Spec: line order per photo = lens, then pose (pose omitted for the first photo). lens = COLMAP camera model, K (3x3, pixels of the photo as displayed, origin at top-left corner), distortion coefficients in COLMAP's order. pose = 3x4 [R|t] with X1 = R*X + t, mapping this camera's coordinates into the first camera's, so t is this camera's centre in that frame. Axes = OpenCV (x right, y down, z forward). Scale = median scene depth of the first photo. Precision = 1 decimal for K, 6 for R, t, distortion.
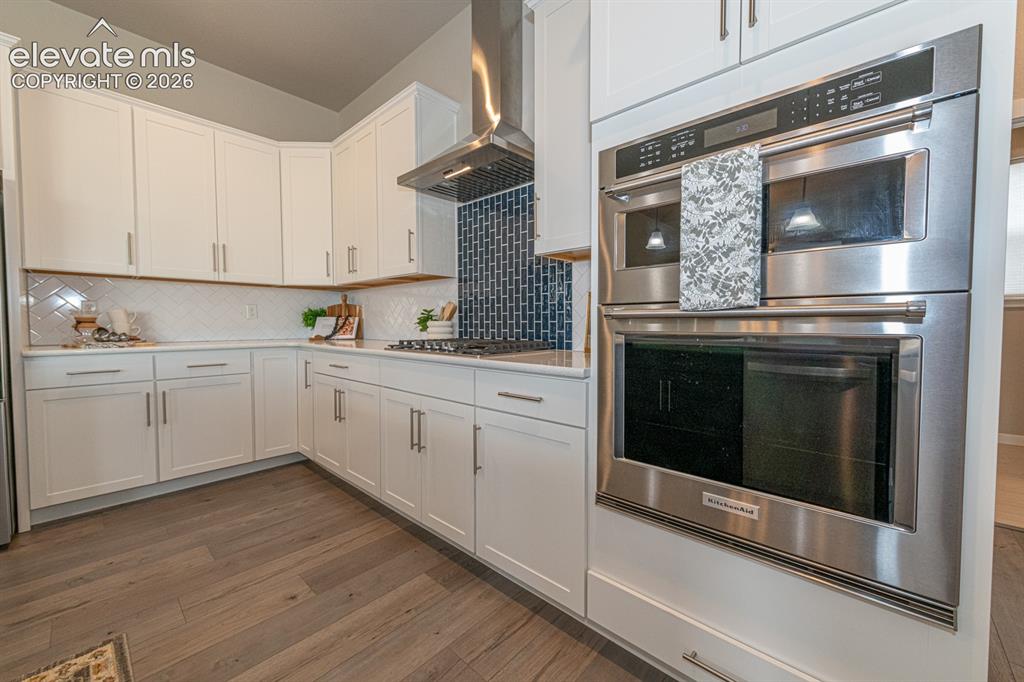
lens RADIAL K [[400.7, 0, 509.8], [0, 400.7, 338.3], [0, 0, 1]] dist [0.007808, -0.001935]
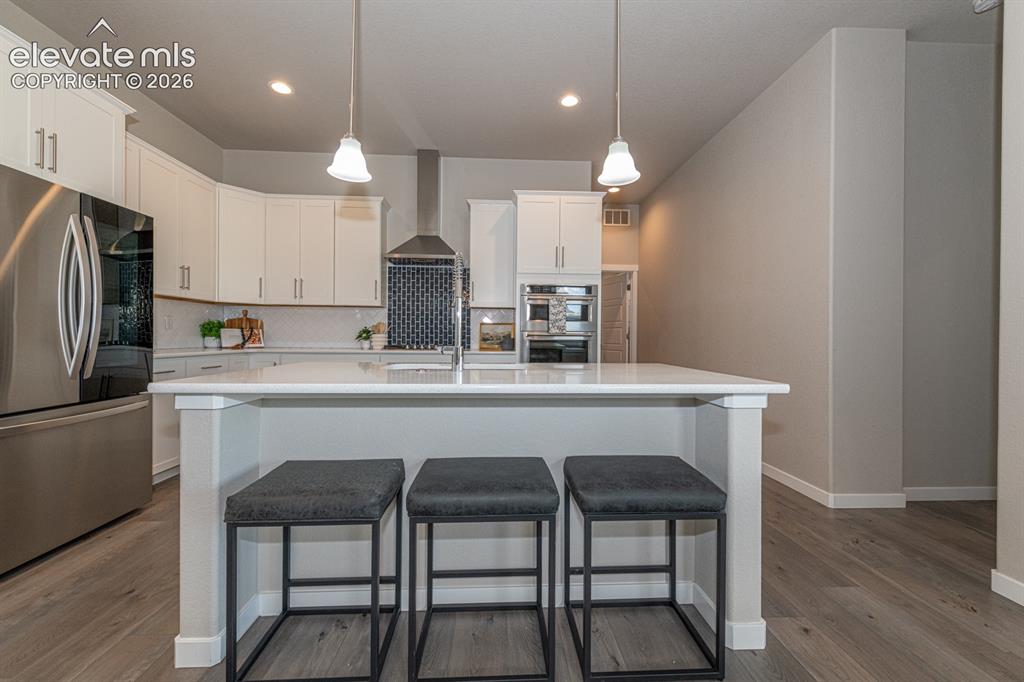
lens RADIAL K [[421.5, 0, 516.7], [0, 421.5, 335.0], [0, 0, 1]] dist [0.015508, 0.000126]
pose [[0.694210, 0.010332, 0.719698, -1.423163], [0.016817, 0.999391, -0.030569, 0.031151], [-0.719576, 0.033324, 0.693614, -0.830647]]
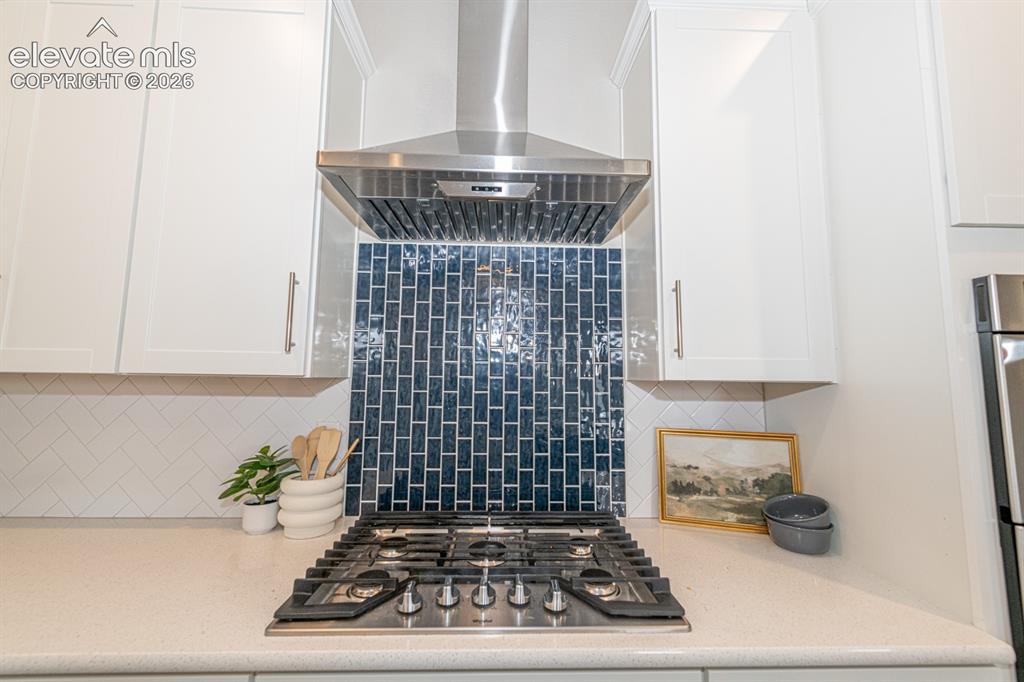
lens RADIAL K [[400.7, 0, 518.4], [0, 400.7, 336.9], [0, 0, 1]] dist [0.007808, -0.001935]
pose [[0.703054, 0.081007, 0.706508, -0.477966], [0.012990, 0.991862, -0.126652, -0.190600], [-0.711018, 0.098221, 0.696280, 0.699900]]
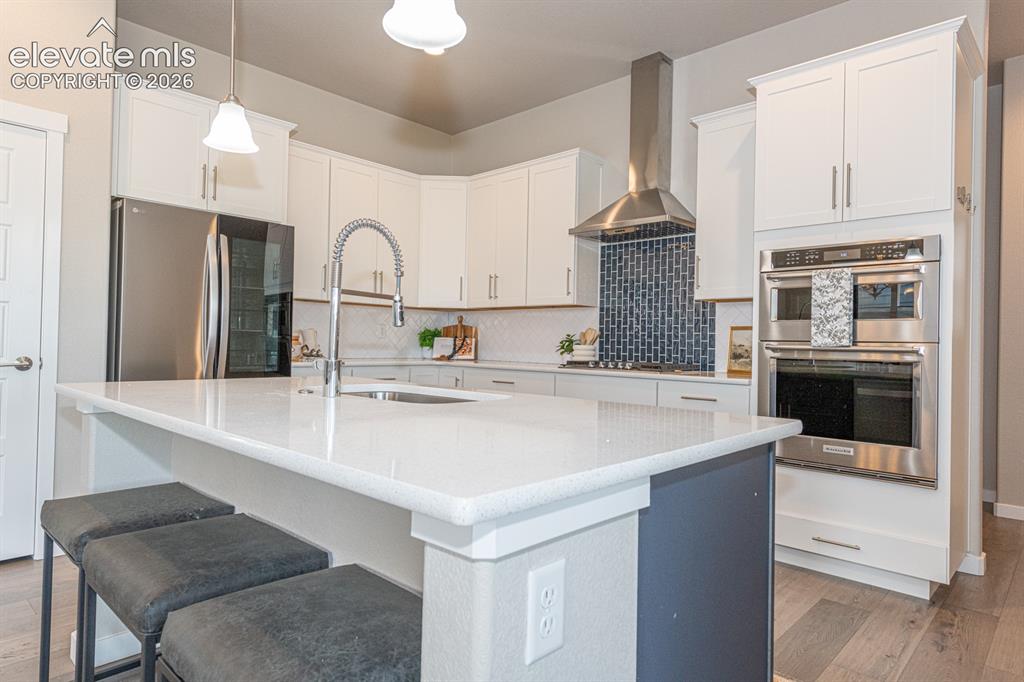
lens RADIAL K [[606.0, 0, 506.5], [0, 606.0, 337.1], [0, 0, 1]] dist [0.017169, -0.001888]
pose [[0.999651, 0.022763, -0.013437, -0.515056], [-0.023384, 0.998572, -0.048023, 0.030717], [0.012324, 0.048320, 0.998756, -0.997059]]
